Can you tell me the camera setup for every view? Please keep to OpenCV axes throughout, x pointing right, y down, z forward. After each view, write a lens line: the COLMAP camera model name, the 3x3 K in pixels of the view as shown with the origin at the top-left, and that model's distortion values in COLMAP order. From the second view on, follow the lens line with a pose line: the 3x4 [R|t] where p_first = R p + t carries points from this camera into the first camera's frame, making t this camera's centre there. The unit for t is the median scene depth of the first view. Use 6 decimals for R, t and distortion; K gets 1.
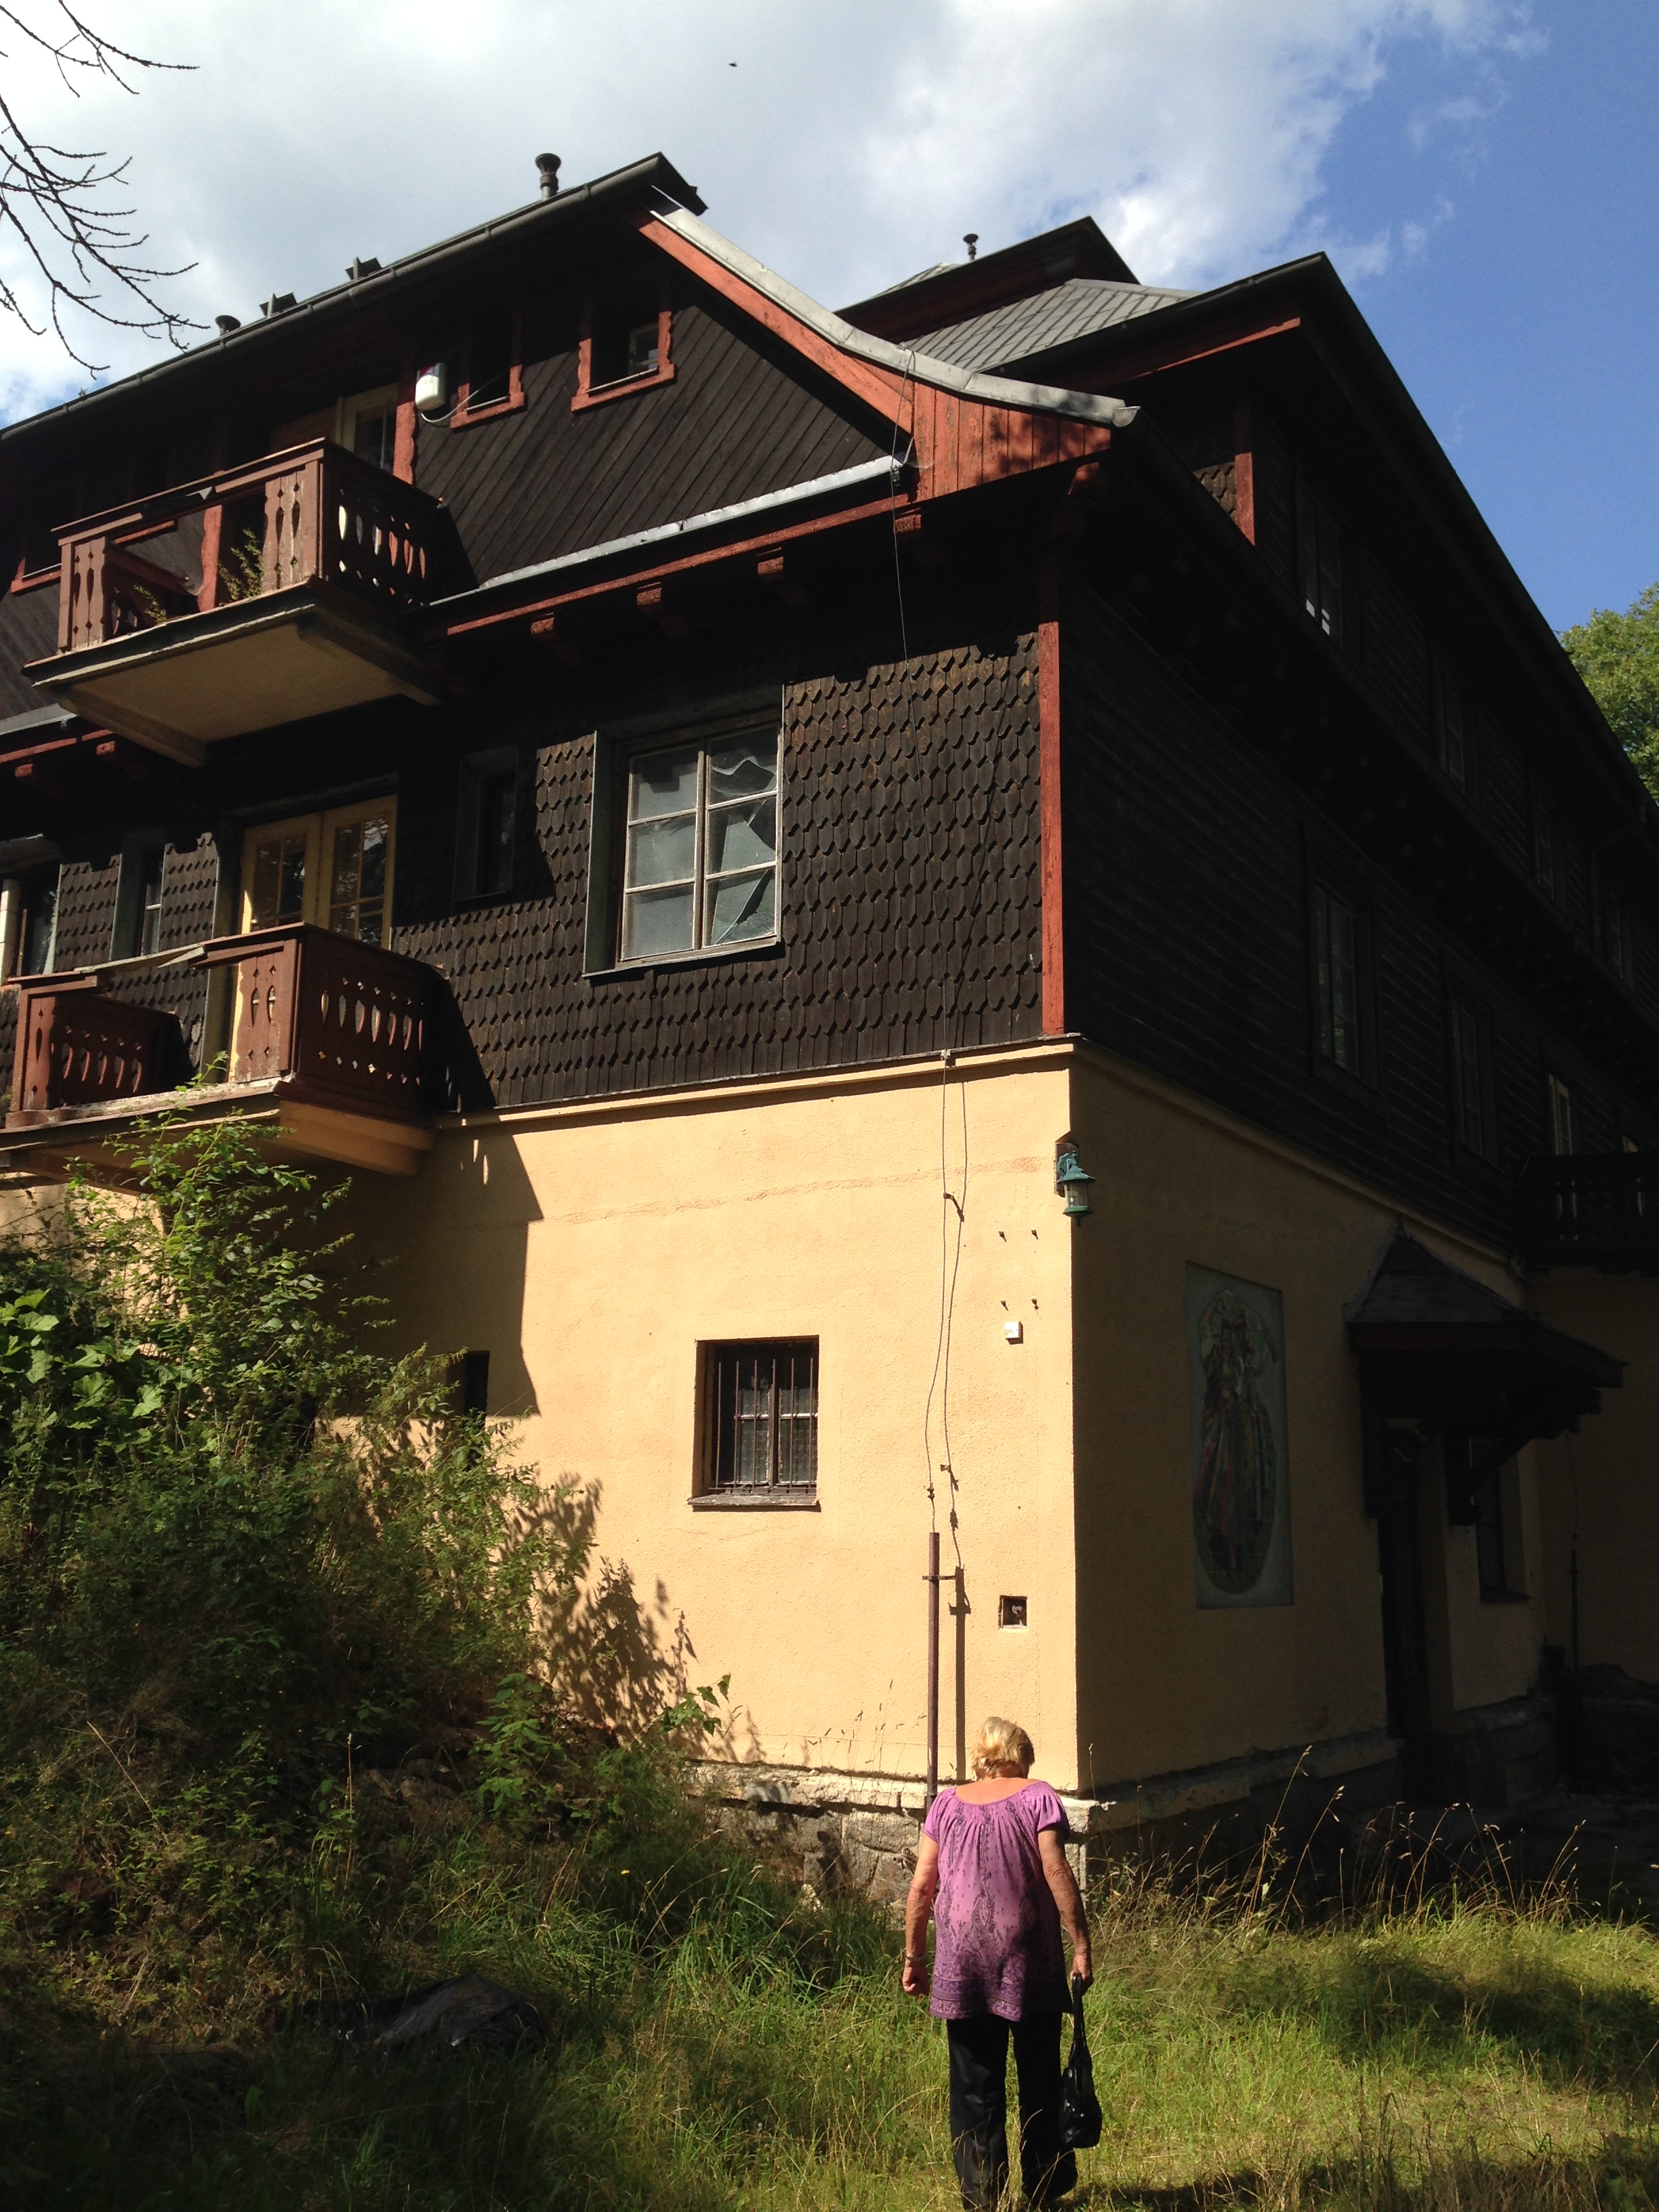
lens RADIAL K [[2003.5, 0, 829.5], [0, 2003.5, 1106.0], [0, 0, 1]] dist [0.100501, -0.235885]
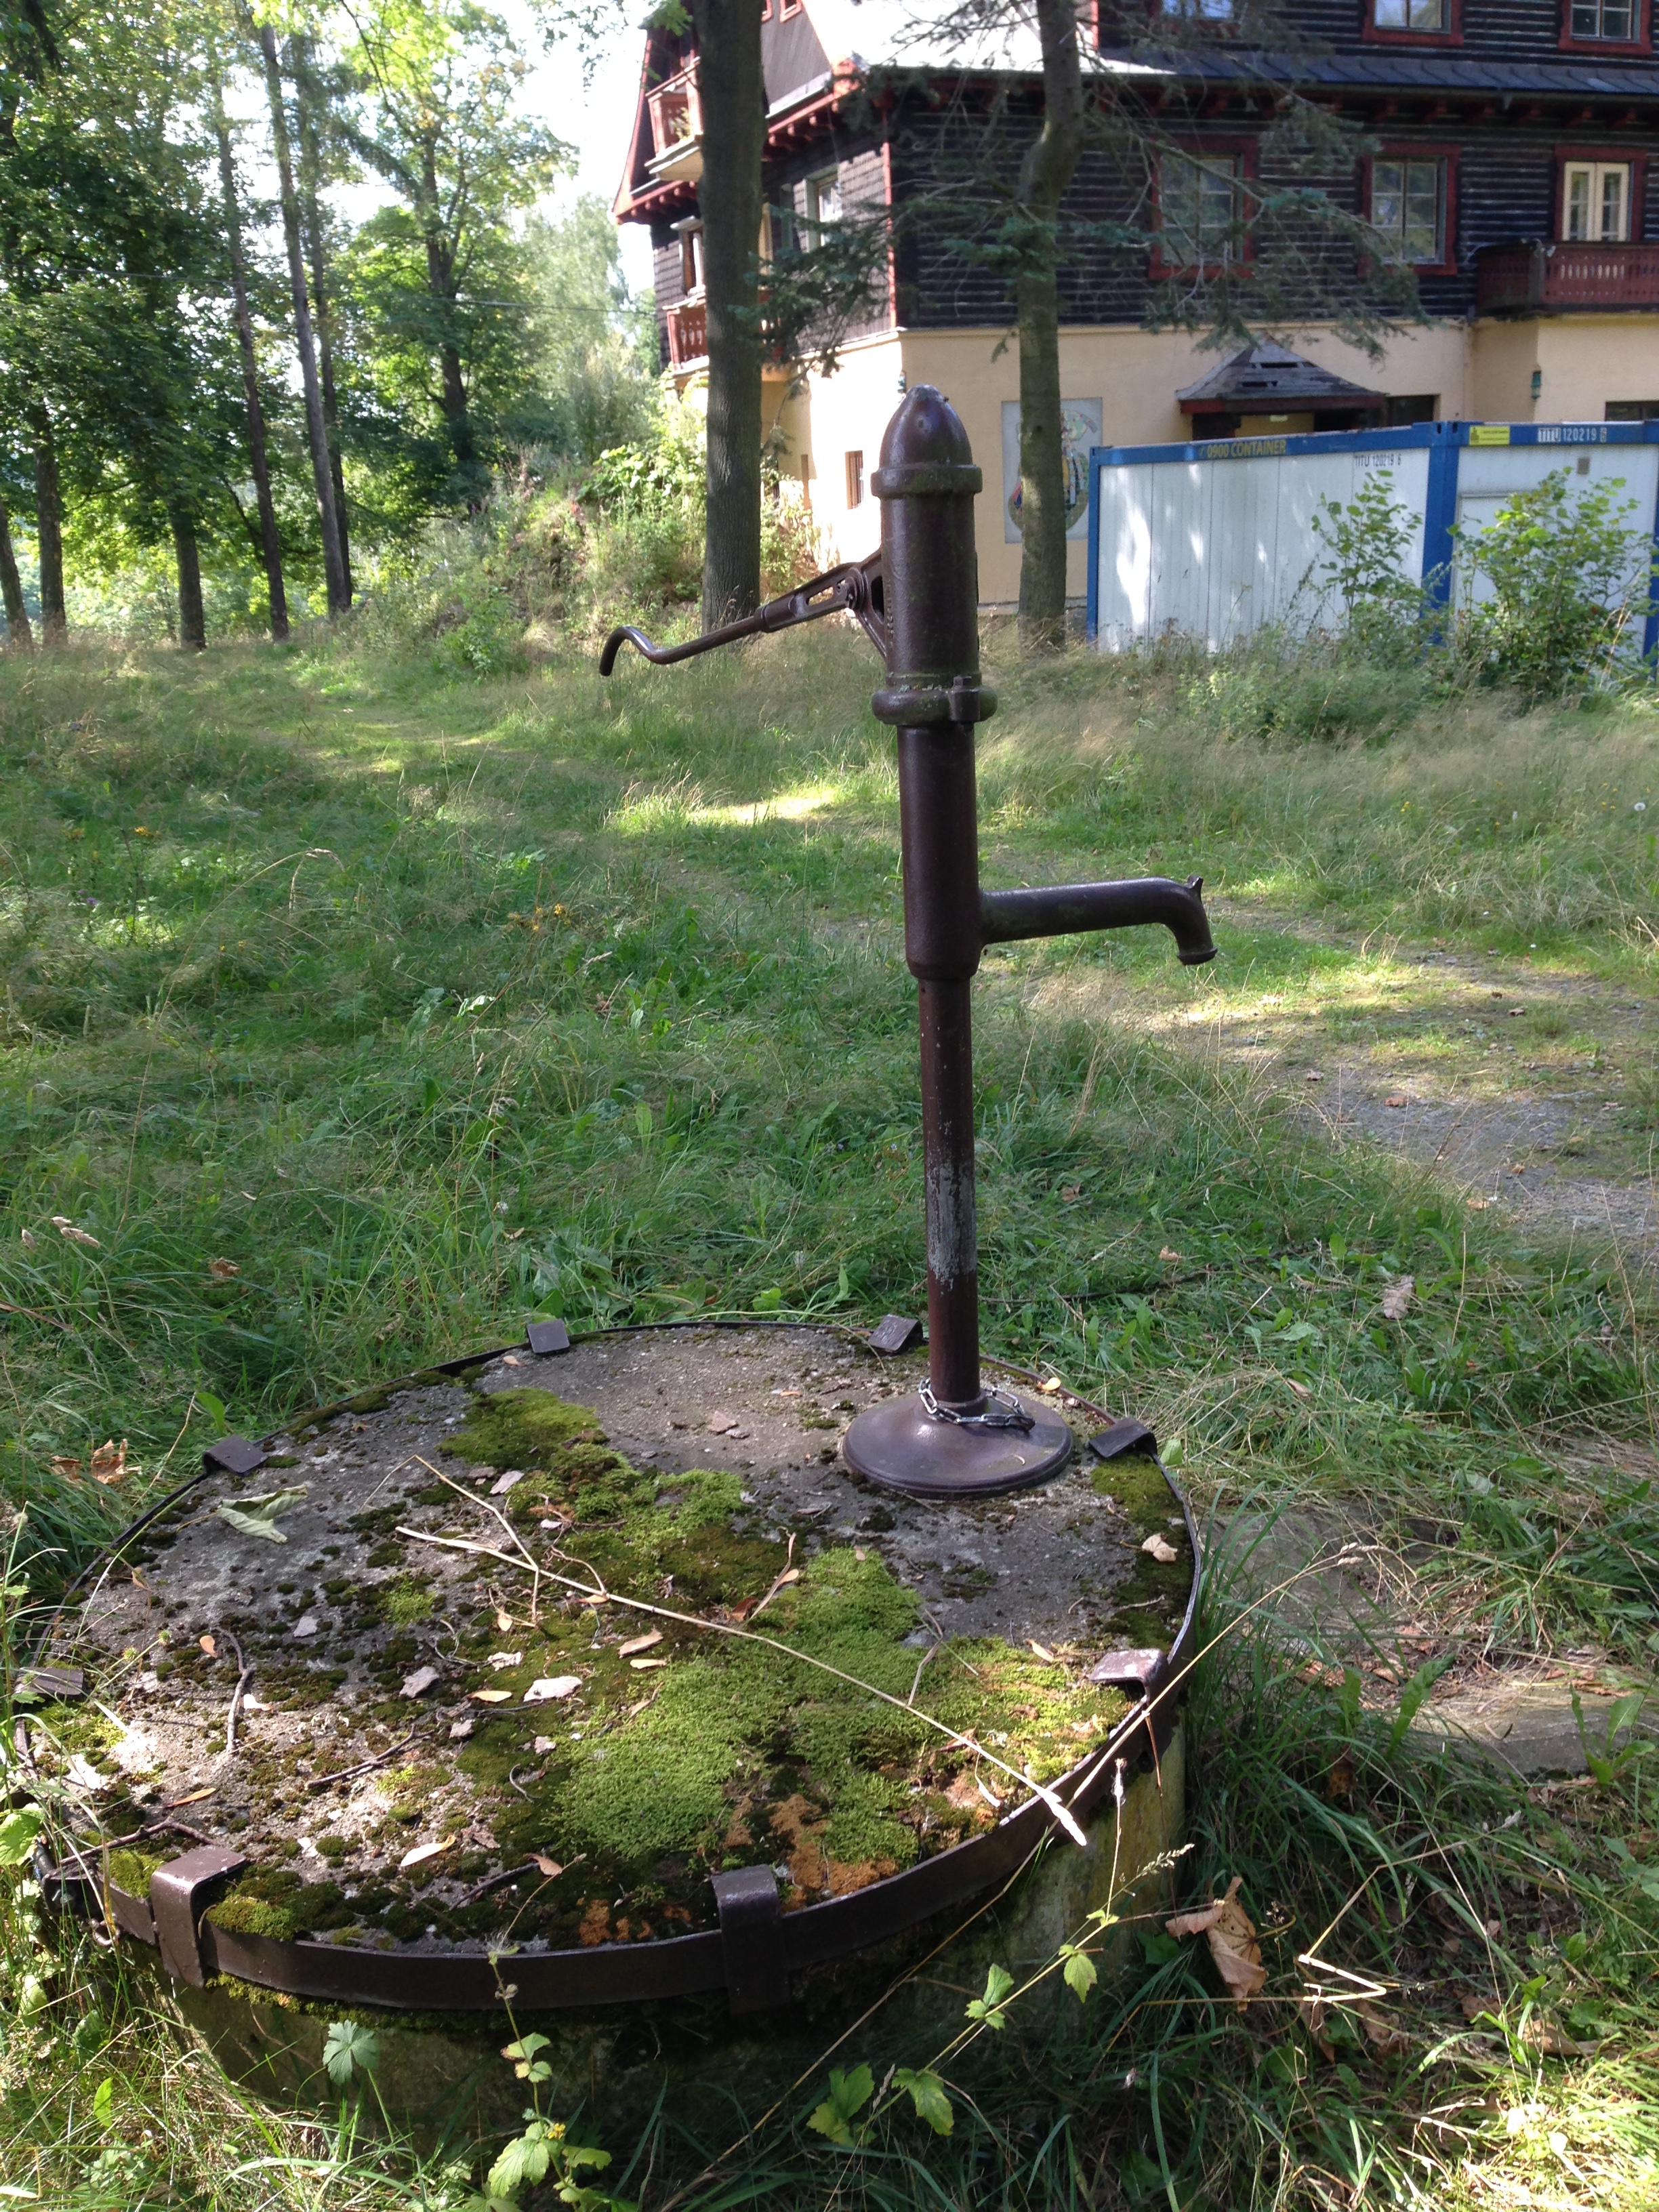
lens RADIAL K [[2003.5, 0, 829.5], [0, 2003.5, 1106.0], [0, 0, 1]] dist [0.100501, -0.235885]
pose [[0.812067, 0.103020, -0.574399, 1.515555], [0.178371, 0.893369, 0.412403, -0.207611], [0.555636, -0.437355, 0.707099, -1.245340]]
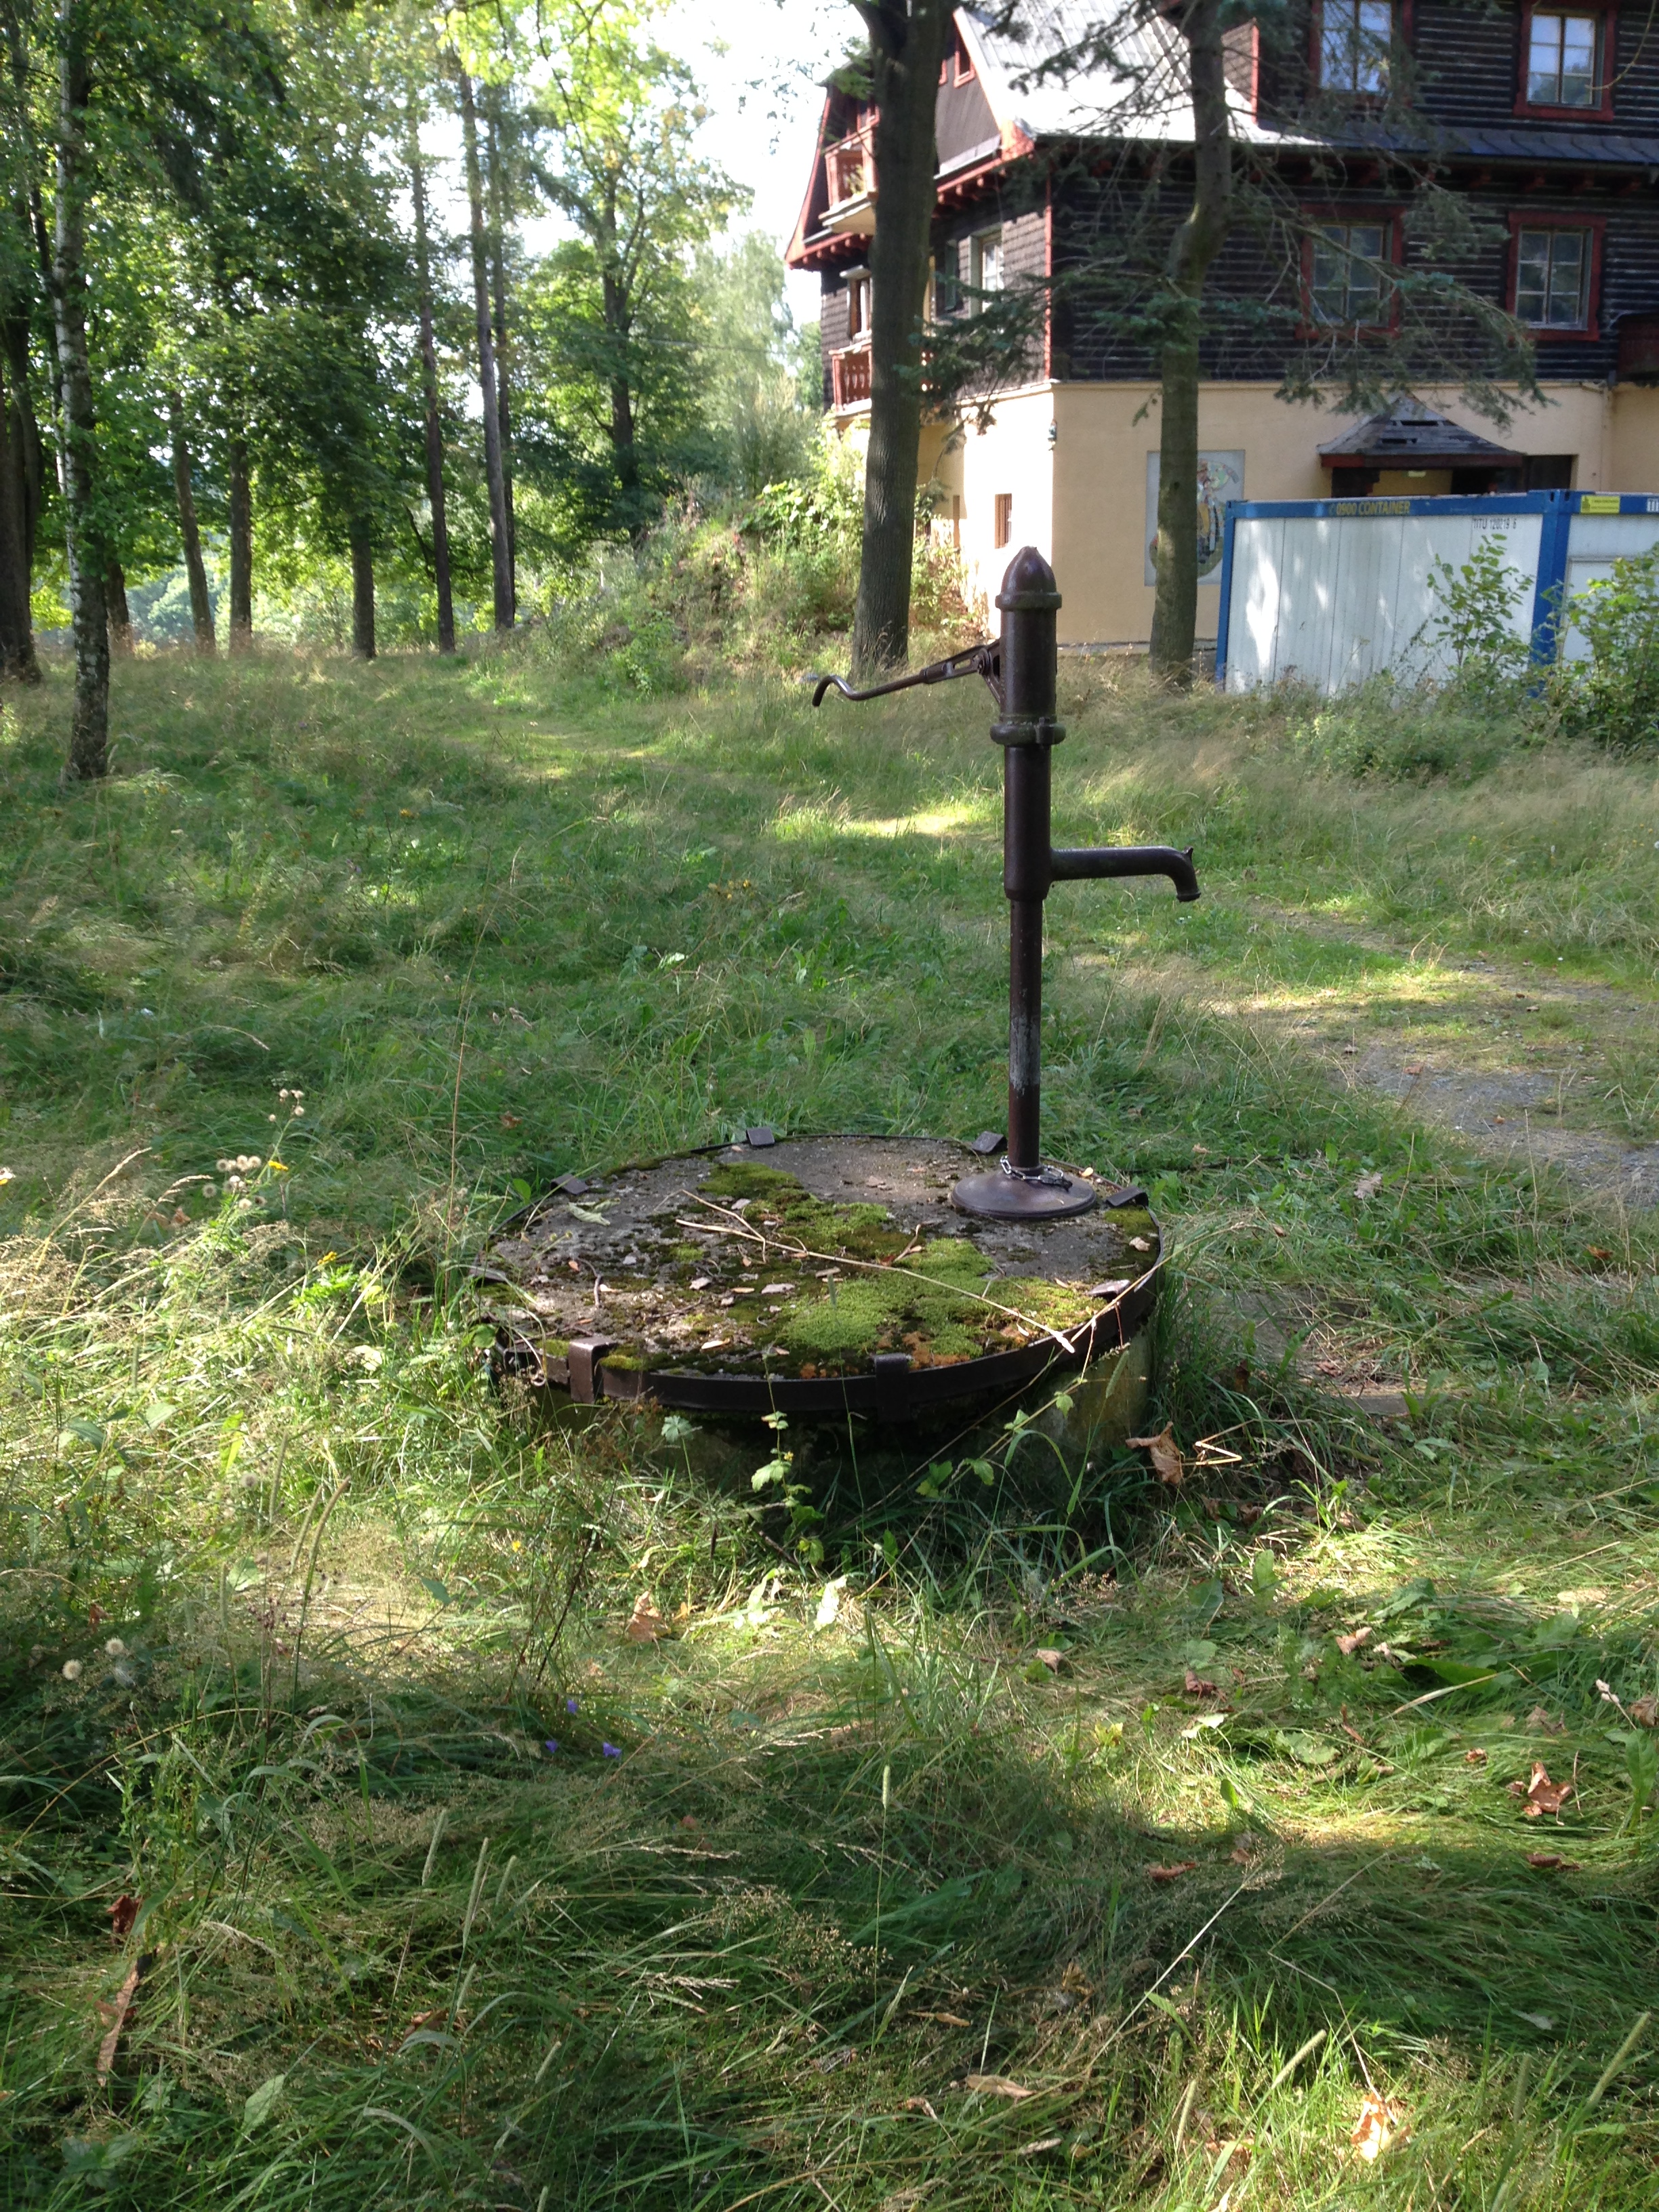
lens RADIAL K [[2003.5, 0, 829.5], [0, 2003.5, 1106.0], [0, 0, 1]] dist [0.100501, -0.235885]
pose [[0.770460, 0.134508, -0.623137, 1.595301], [0.157901, 0.906761, 0.390962, -0.237819], [0.617624, -0.399615, 0.677384, -1.351231]]
